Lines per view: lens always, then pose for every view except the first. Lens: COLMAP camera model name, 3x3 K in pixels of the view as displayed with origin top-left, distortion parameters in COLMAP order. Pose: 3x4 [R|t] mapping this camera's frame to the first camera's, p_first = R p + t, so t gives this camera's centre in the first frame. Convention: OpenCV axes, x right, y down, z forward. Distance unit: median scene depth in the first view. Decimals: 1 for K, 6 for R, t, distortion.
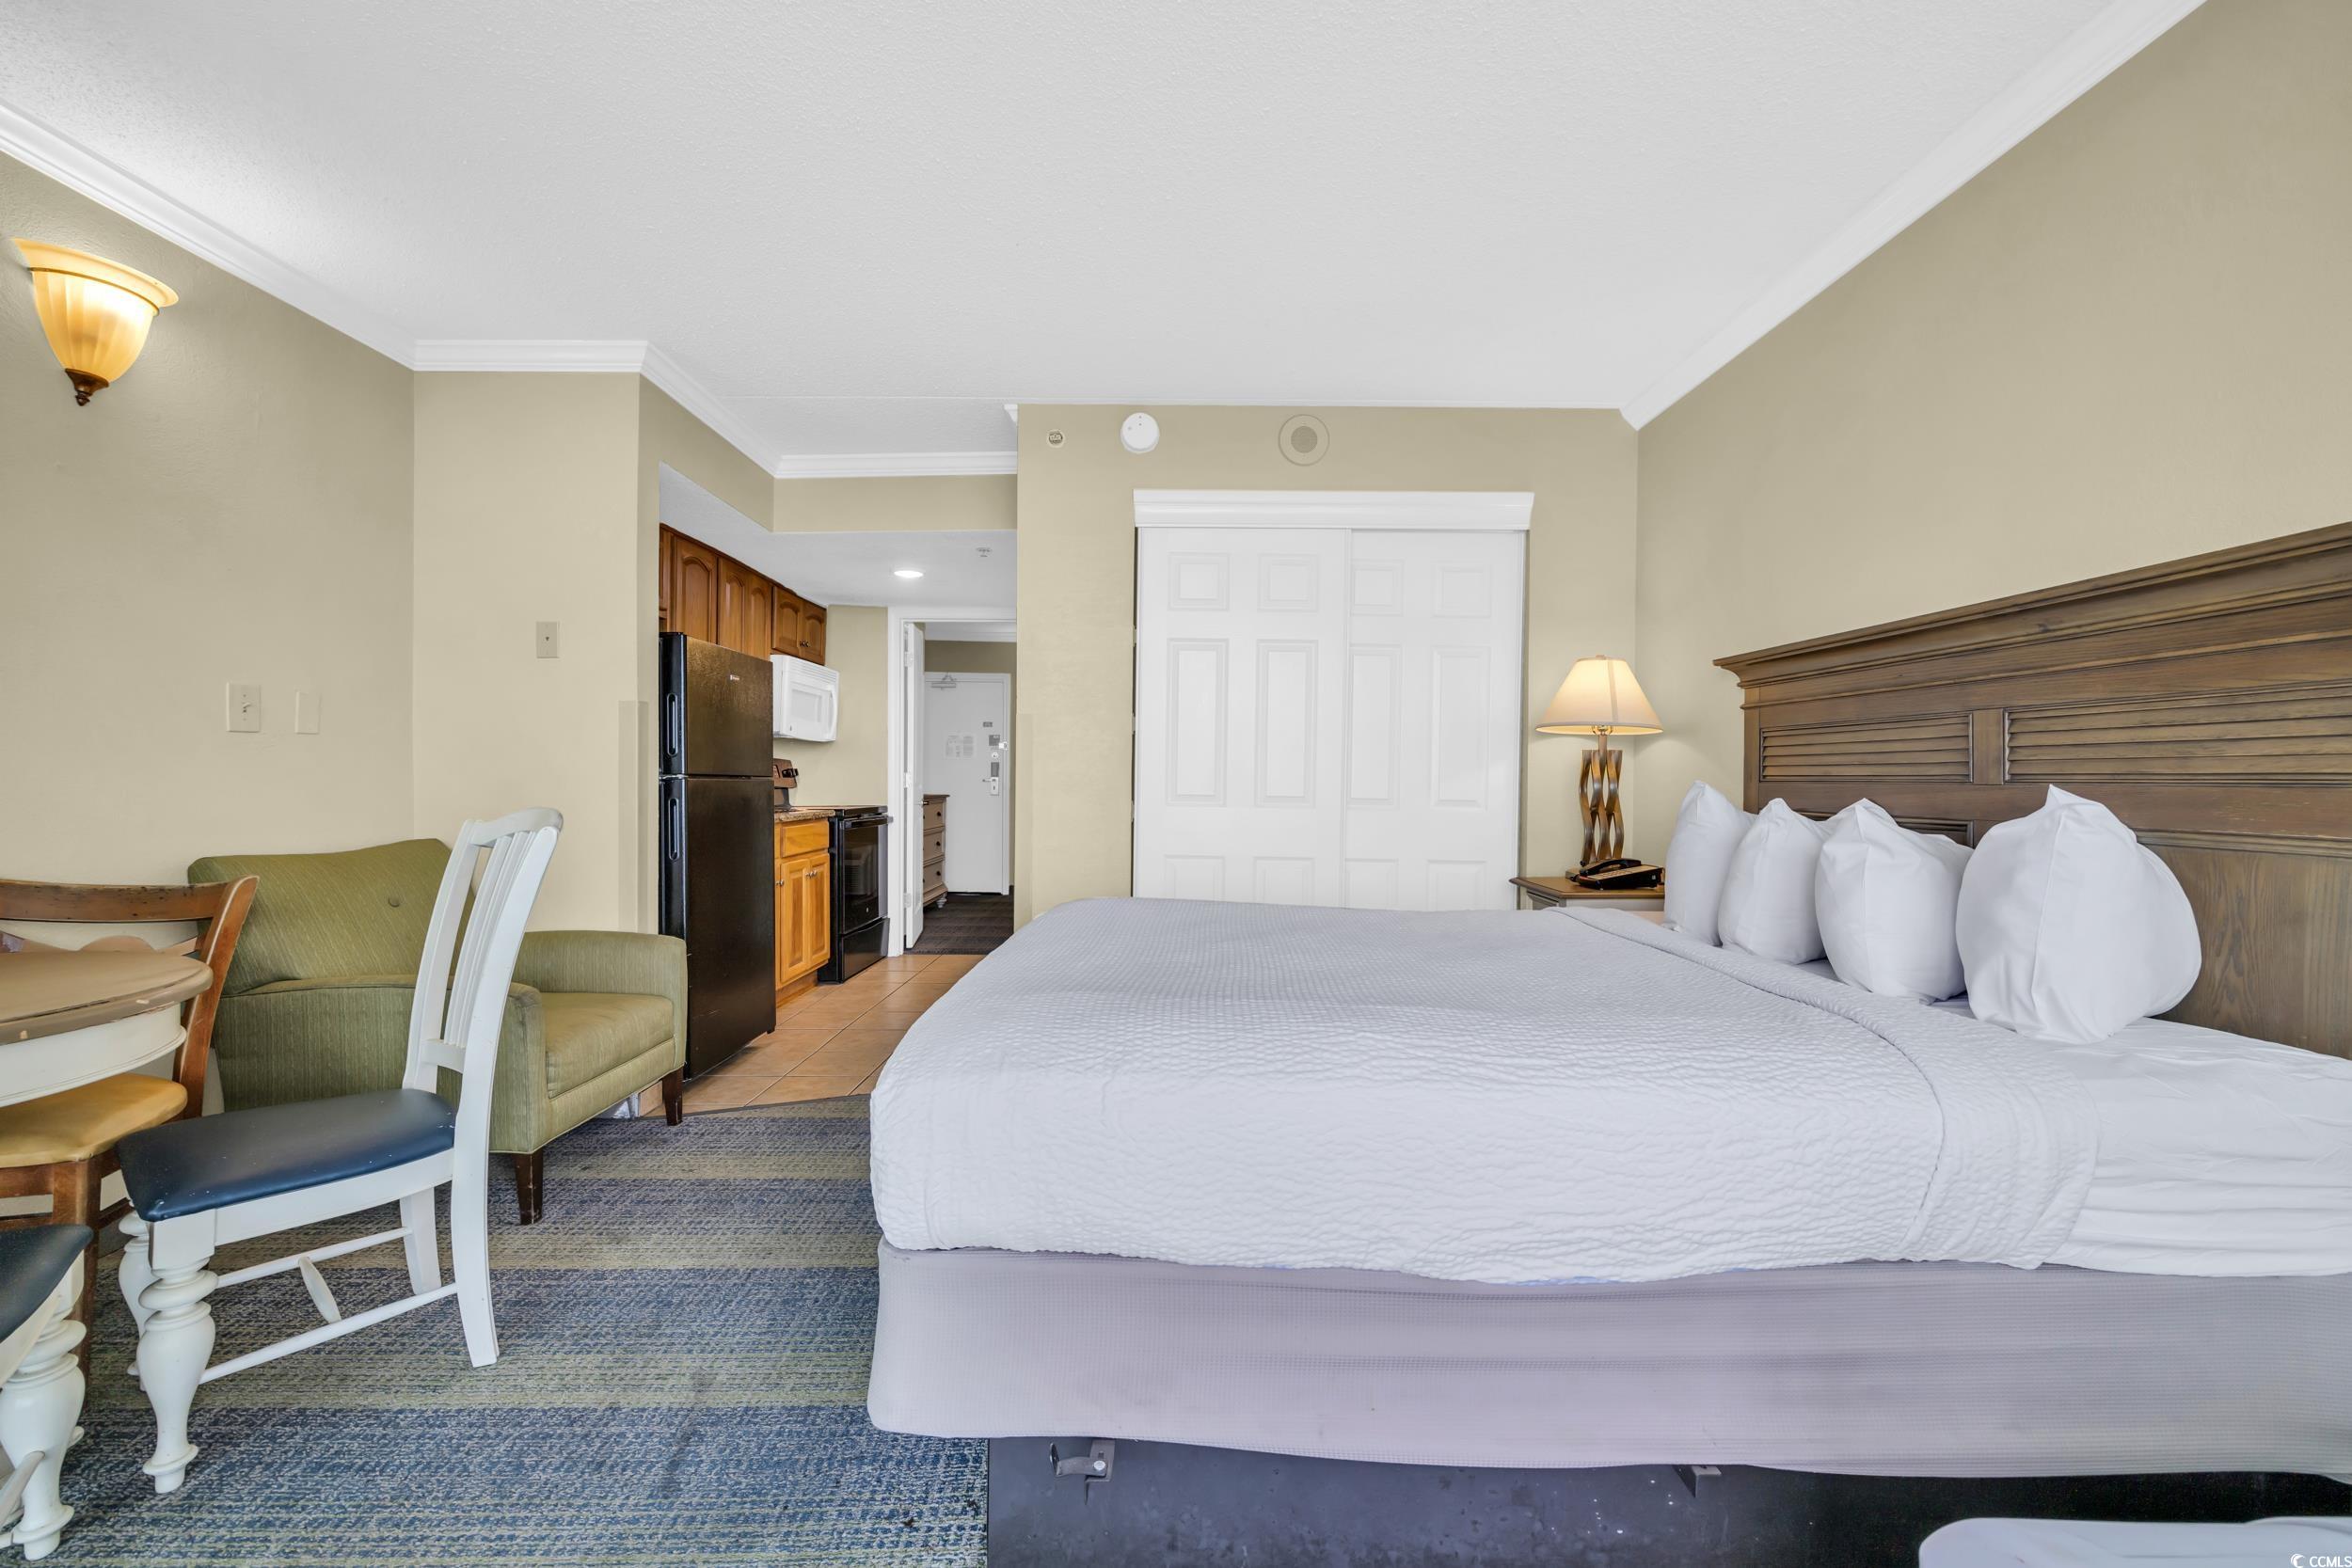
lens RADIAL K [[940.0, 0, 1168.9], [0, 940.0, 770.2], [0, 0, 1]] dist [-0.001504, 0.000219]
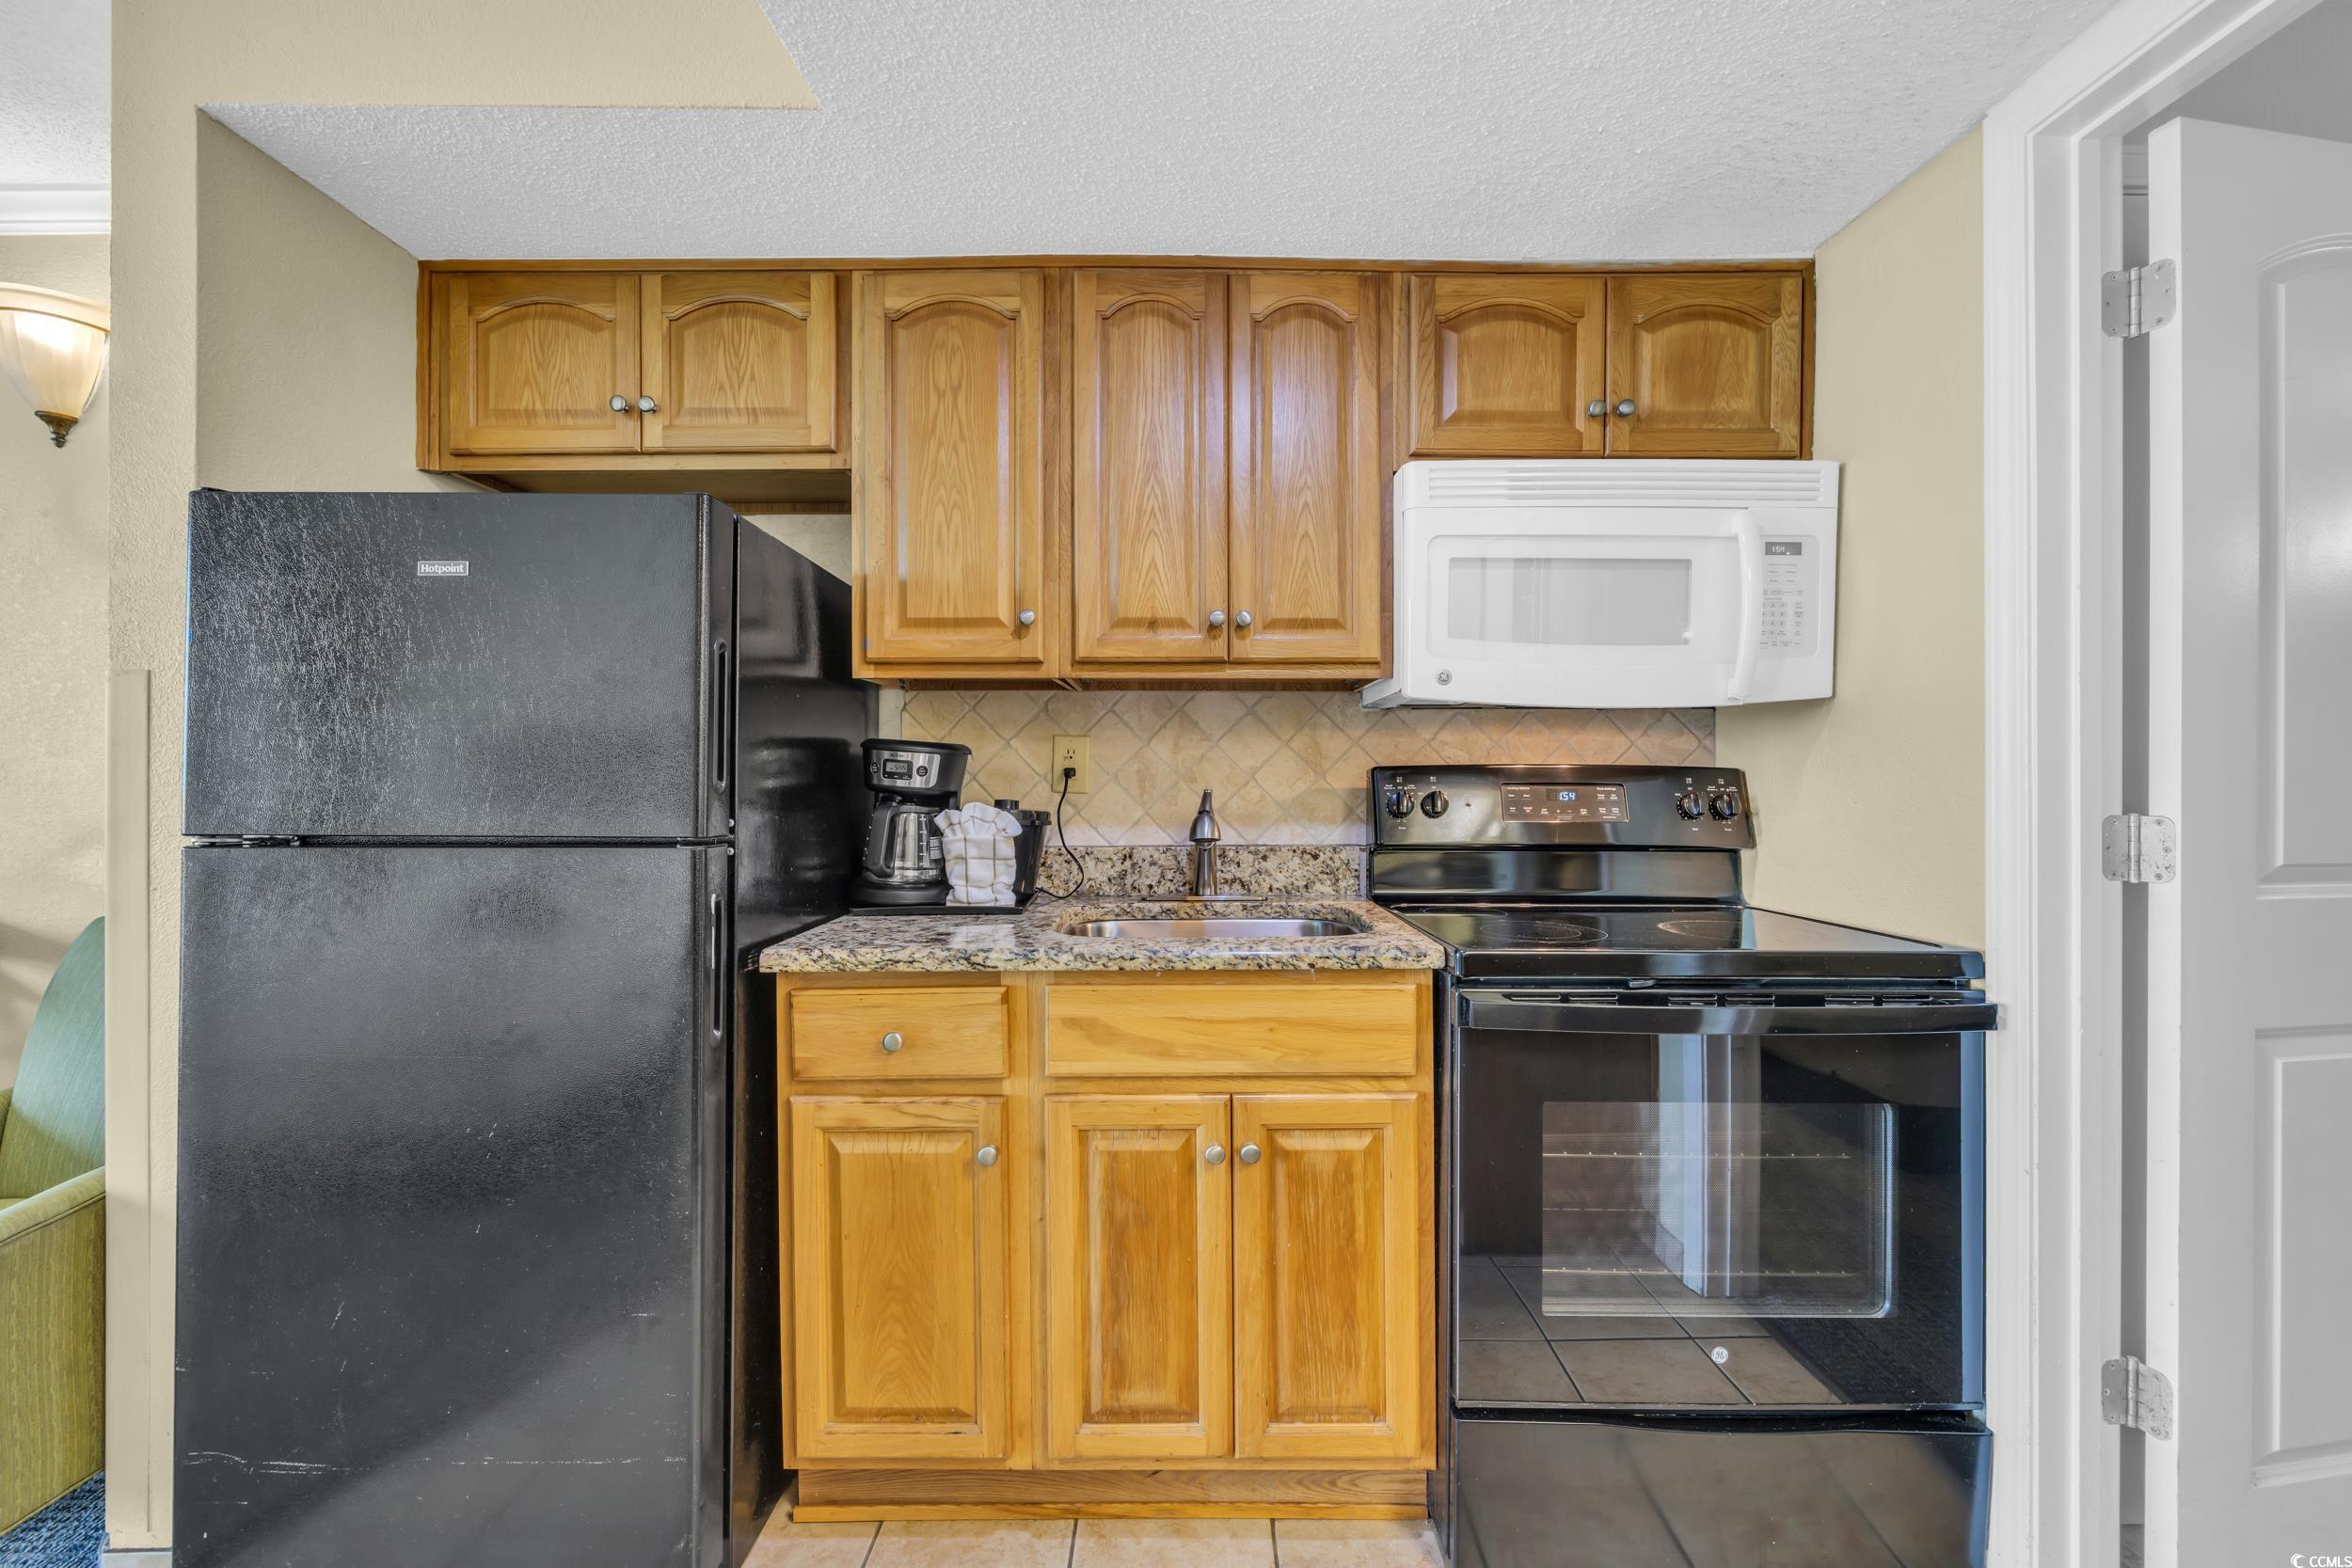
lens RADIAL K [[940.0, 0, 1180.8], [0, 940.0, 777.1], [0, 0, 1]] dist [-0.001504, 0.000219]
pose [[-0.005329, -0.002234, -0.999983, -0.058488], [0.010846, 0.999939, -0.002292, -0.009107], [0.999927, -0.010859, -0.005305, 0.796338]]
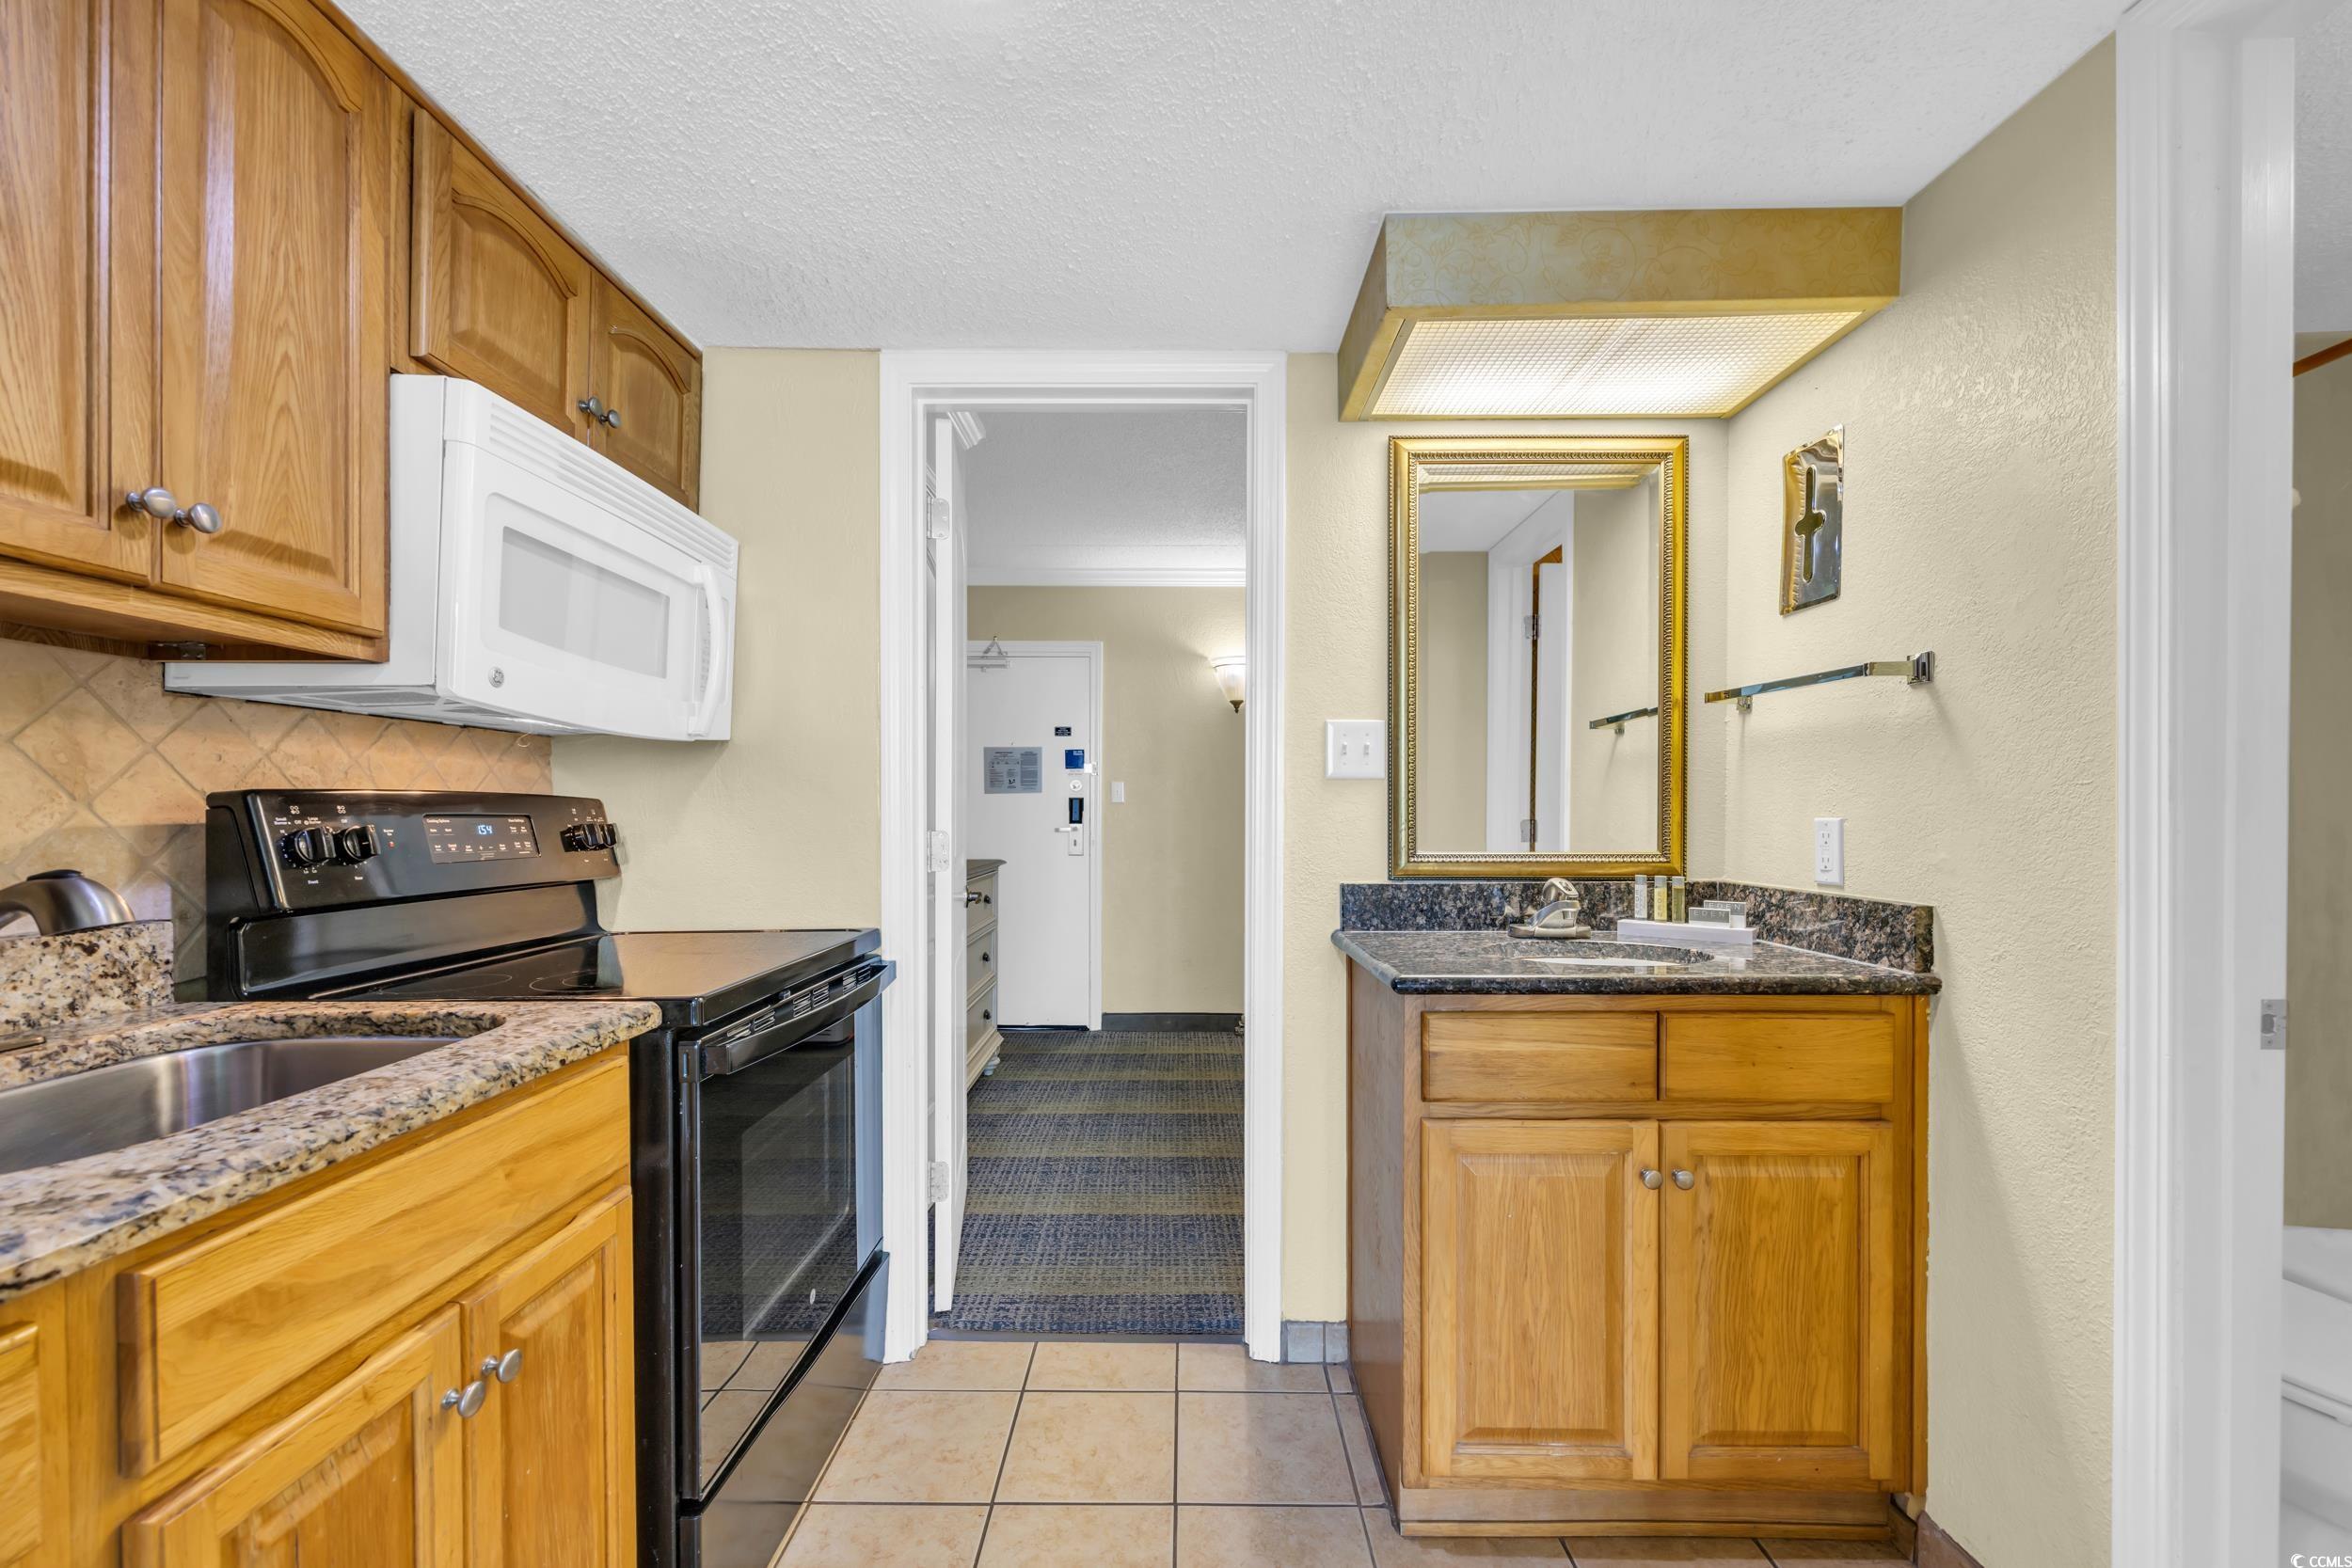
lens RADIAL K [[961.4, 0, 1160.7], [0, 961.4, 814.7], [0, 0, 1]] dist [-0.000065, -0.000053]
pose [[0.999719, -0.002785, -0.023524, -0.187354], [0.003128, 0.999889, 0.014585, -0.009658], [0.023481, -0.014655, 0.999617, 0.647082]]
